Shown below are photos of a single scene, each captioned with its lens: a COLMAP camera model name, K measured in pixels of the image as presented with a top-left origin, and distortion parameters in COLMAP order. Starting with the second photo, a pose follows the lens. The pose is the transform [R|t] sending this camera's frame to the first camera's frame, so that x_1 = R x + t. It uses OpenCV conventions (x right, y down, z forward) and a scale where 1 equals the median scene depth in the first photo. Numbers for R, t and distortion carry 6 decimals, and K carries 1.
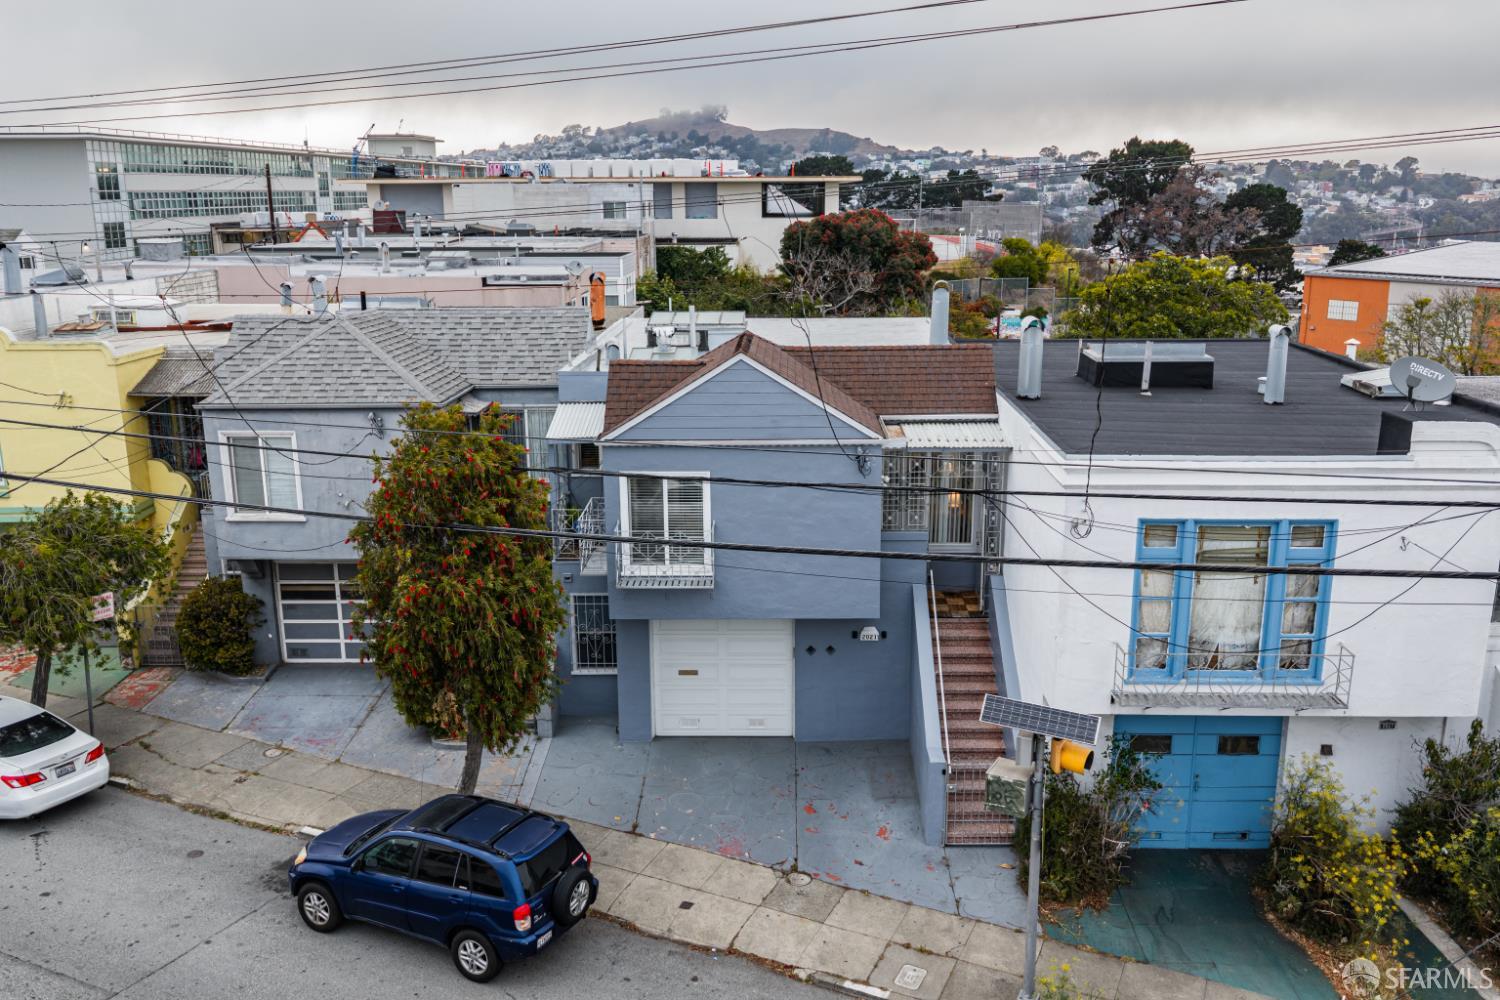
lens RADIAL K [[1252.6, 0, 749.2], [0, 1252.6, 498.1], [0, 0, 1]] dist [0.005839, -0.005670]
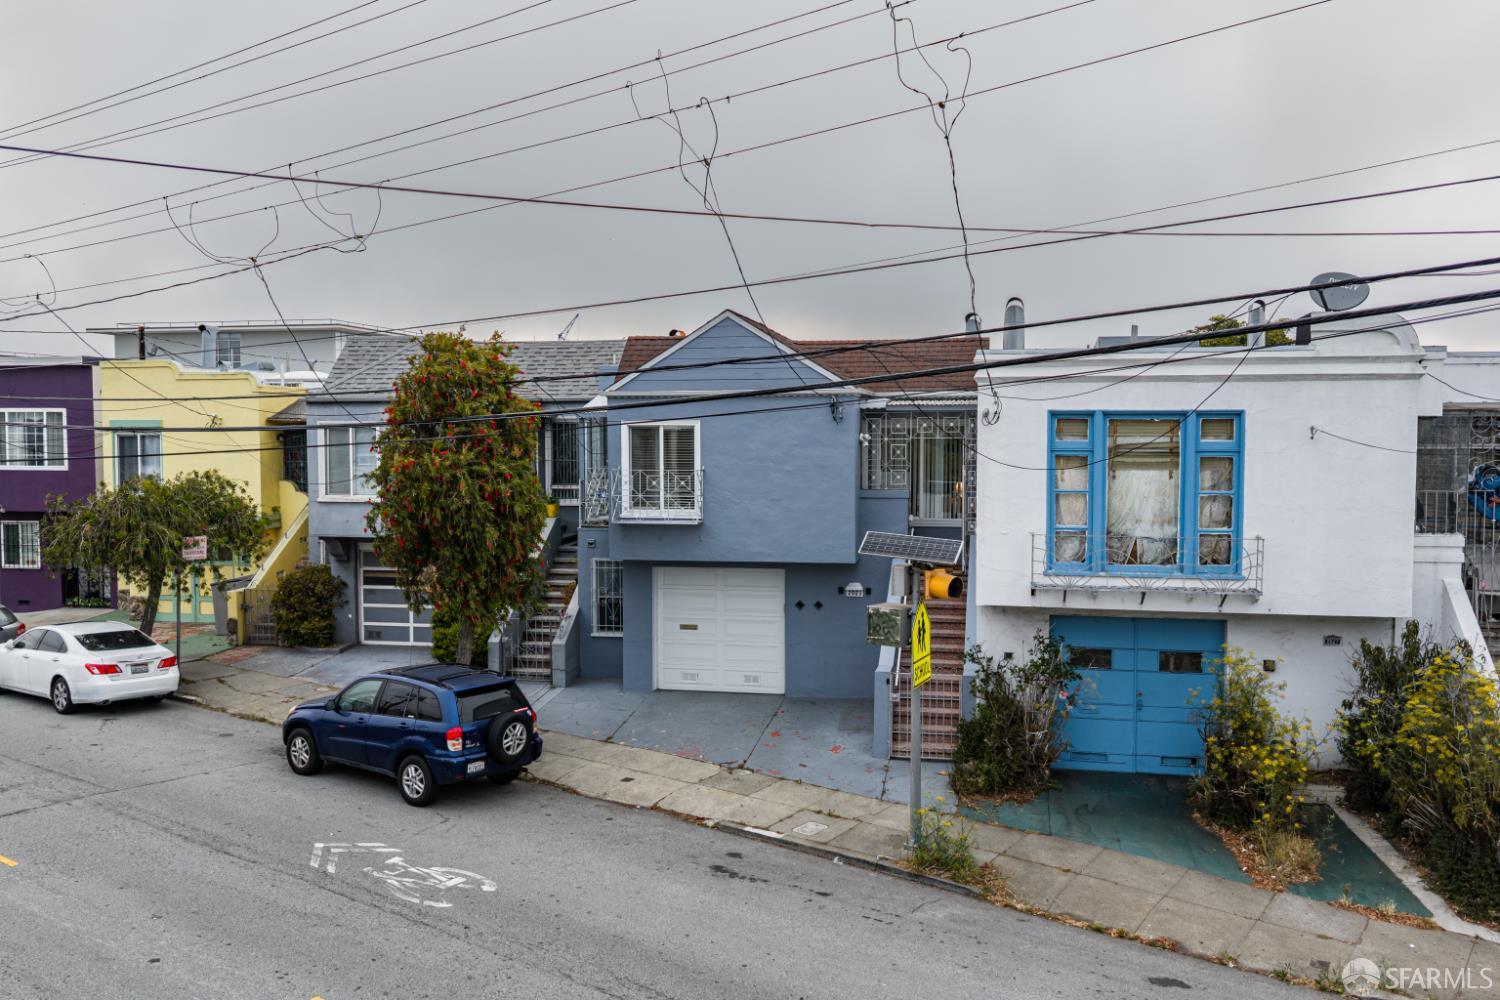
lens RADIAL K [[1252.6, 0, 751.1], [0, 1252.6, 499.6], [0, 0, 1]] dist [0.005839, -0.005670]
pose [[0.984116, 0.014823, -0.176905, 0.235096], [-0.047867, 0.981756, -0.184020, 0.279078], [0.170950, 0.189565, 0.966872, -0.054333]]
